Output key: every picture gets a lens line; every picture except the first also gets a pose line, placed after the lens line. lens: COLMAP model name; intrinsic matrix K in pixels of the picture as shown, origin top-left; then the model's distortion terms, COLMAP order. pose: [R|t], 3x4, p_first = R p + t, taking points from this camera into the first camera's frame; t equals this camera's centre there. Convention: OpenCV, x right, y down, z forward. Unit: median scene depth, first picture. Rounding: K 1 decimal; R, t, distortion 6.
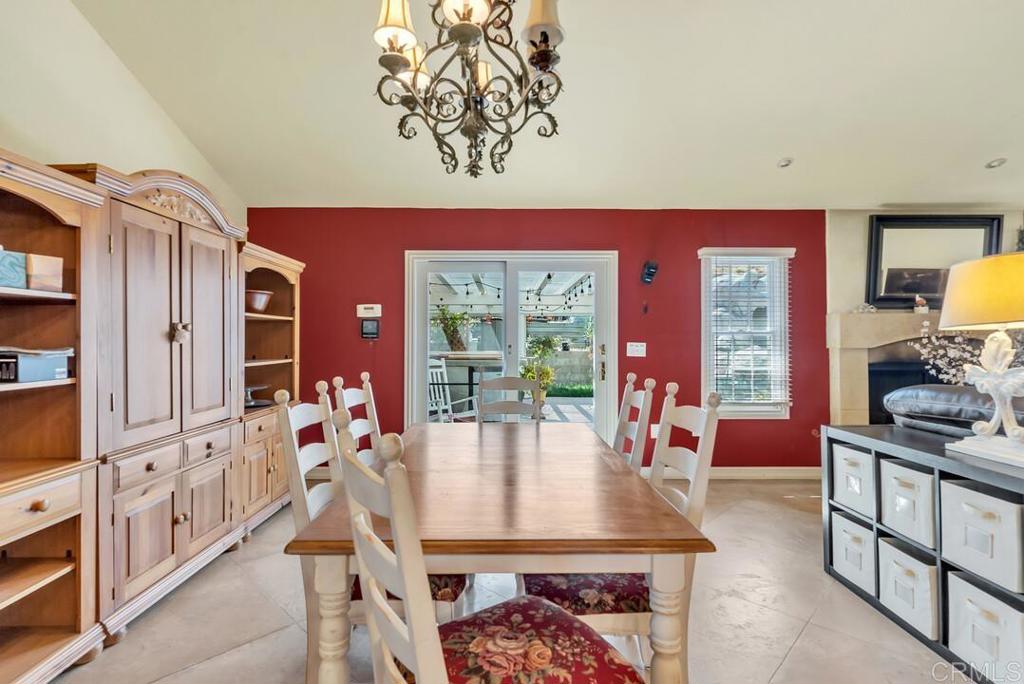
lens RADIAL K [[503.1, 0, 506.4], [0, 503.1, 336.6], [0, 0, 1]] dist [0.000207, 0.000131]
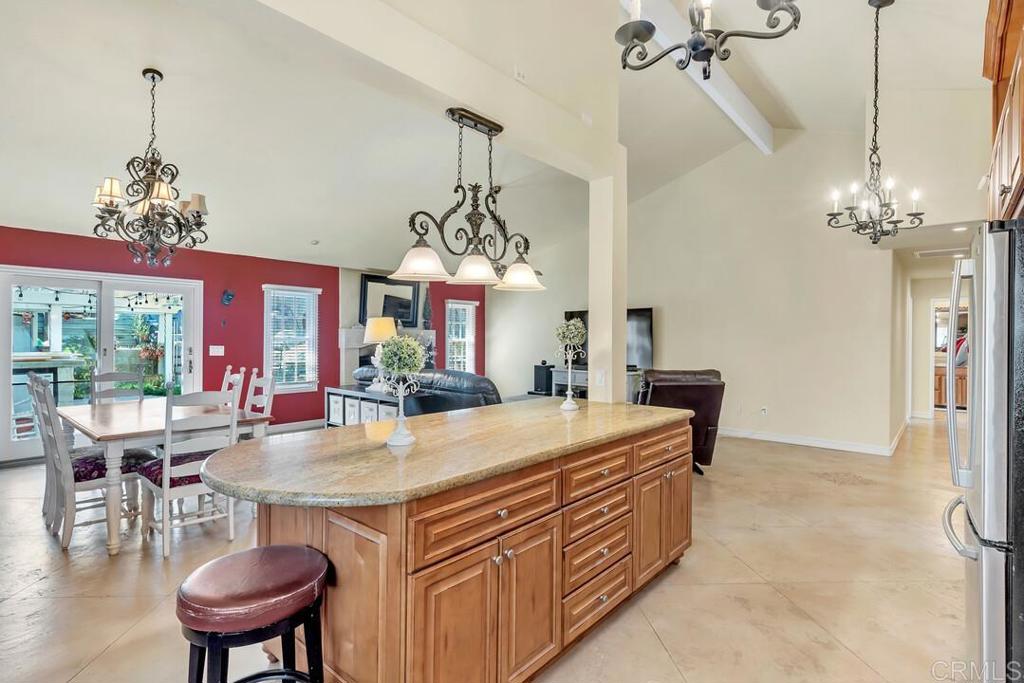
lens RADIAL K [[503.1, 0, 506.4], [0, 503.1, 336.1], [0, 0, 1]] dist [0.000207, 0.000131]
pose [[0.671912, 0.005829, 0.740608, -0.430850], [-0.013055, 0.999907, 0.003974, -0.055950], [-0.740516, -0.012339, 0.671926, -0.991814]]
